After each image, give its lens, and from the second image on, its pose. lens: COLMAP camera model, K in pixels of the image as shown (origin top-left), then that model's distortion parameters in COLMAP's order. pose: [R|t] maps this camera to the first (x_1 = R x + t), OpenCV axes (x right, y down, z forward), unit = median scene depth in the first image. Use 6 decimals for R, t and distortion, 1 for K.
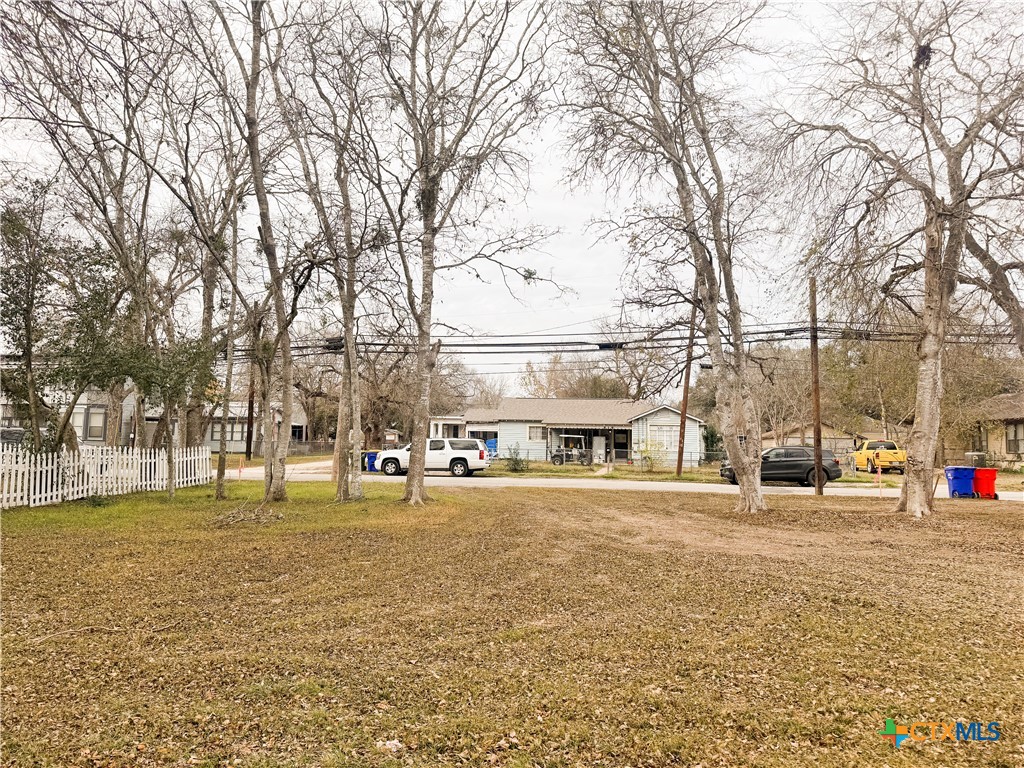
lens RADIAL K [[716.7, 0, 508.5], [0, 716.7, 386.5], [0, 0, 1]] dist [0.065584, -0.048124]
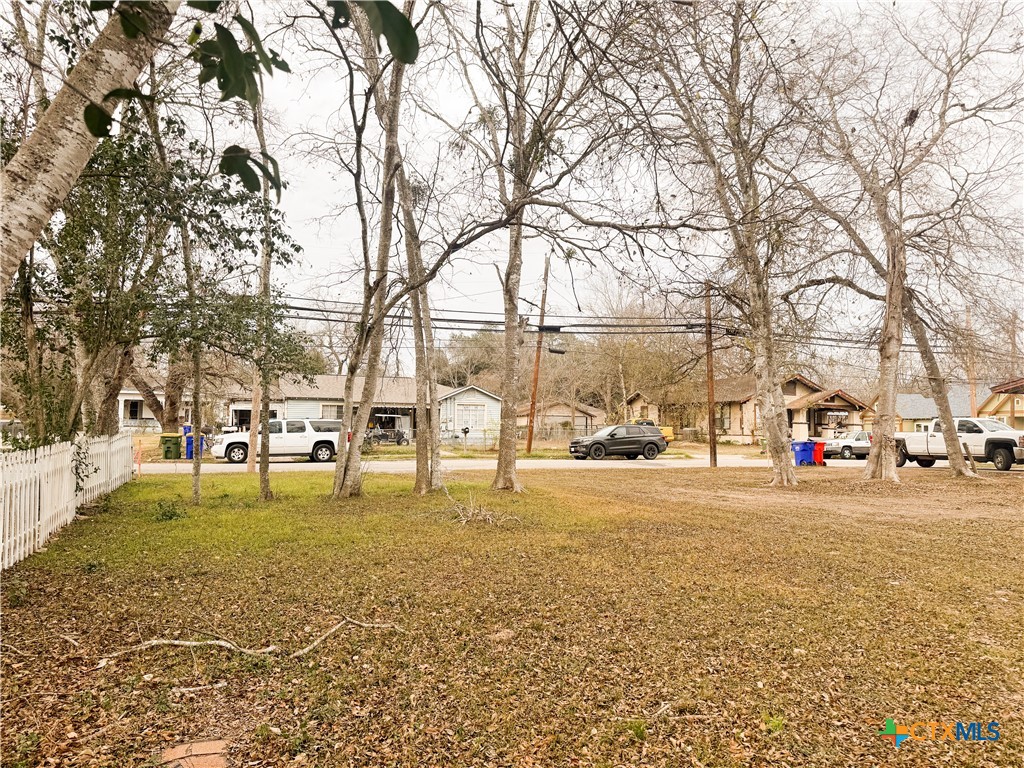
lens RADIAL K [[716.7, 0, 508.3], [0, 716.7, 385.2], [0, 0, 1]] dist [0.065584, -0.048124]
pose [[0.849477, 0.022723, 0.527137, -0.341636], [-0.037691, 0.999133, 0.017670, 0.006857], [-0.526278, -0.034878, 0.849597, 0.128689]]
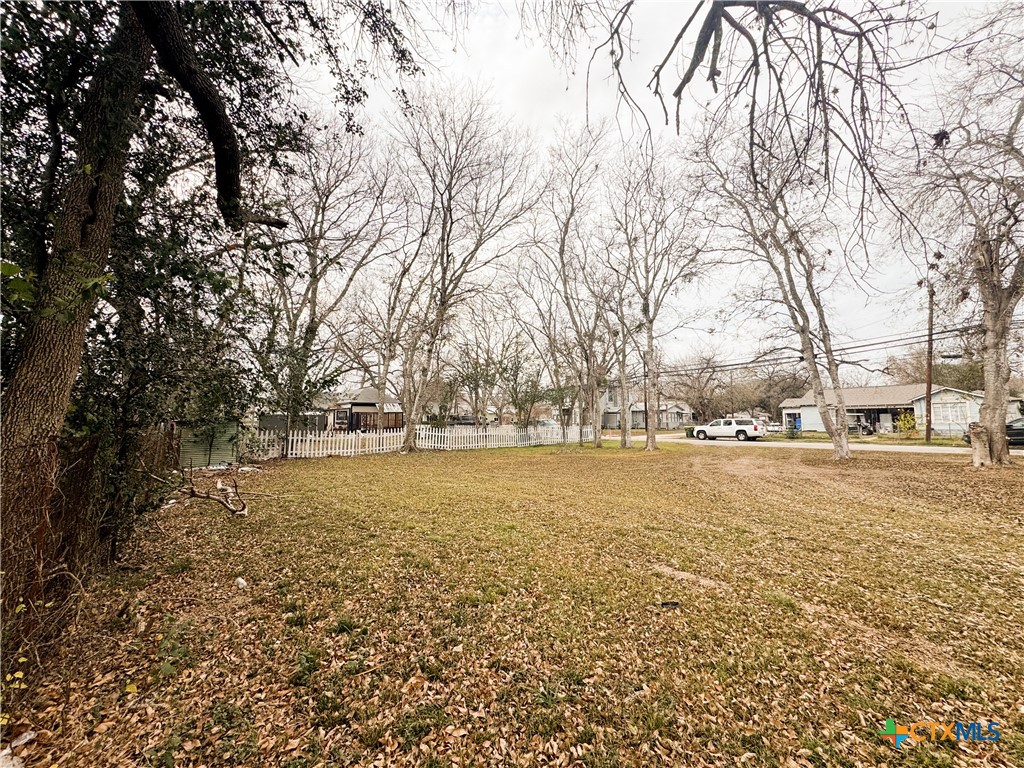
lens RADIAL K [[411.4, 0, 505.4], [0, 411.4, 384.5], [0, 0, 1]] dist [0.011256, -0.000844]
pose [[0.692025, -0.090681, -0.716155, 0.255917], [0.077829, 0.995668, -0.050868, -0.002213], [0.717666, -0.020536, 0.696085, -0.090095]]
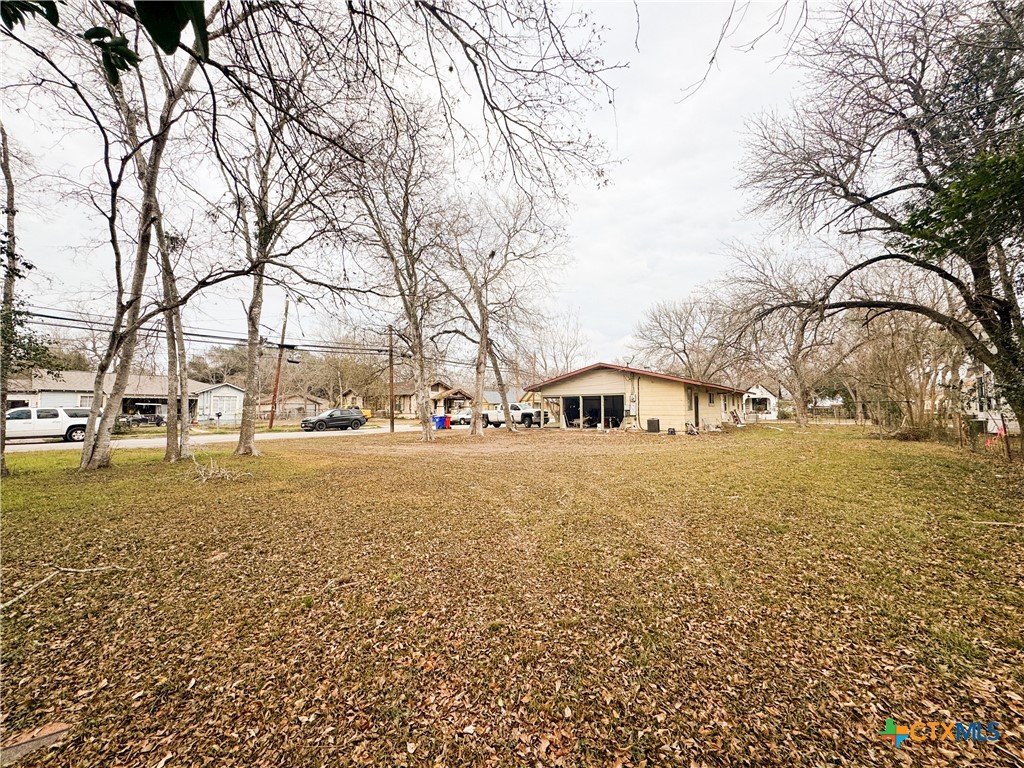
lens RADIAL K [[411.4, 0, 505.5], [0, 411.4, 378.1], [0, 0, 1]] dist [0.011256, -0.000844]
pose [[0.469171, 0.050461, 0.881665, -0.326449], [-0.057671, 0.997986, -0.026429, 0.006767], [-0.881222, -0.038447, 0.471136, 0.120147]]
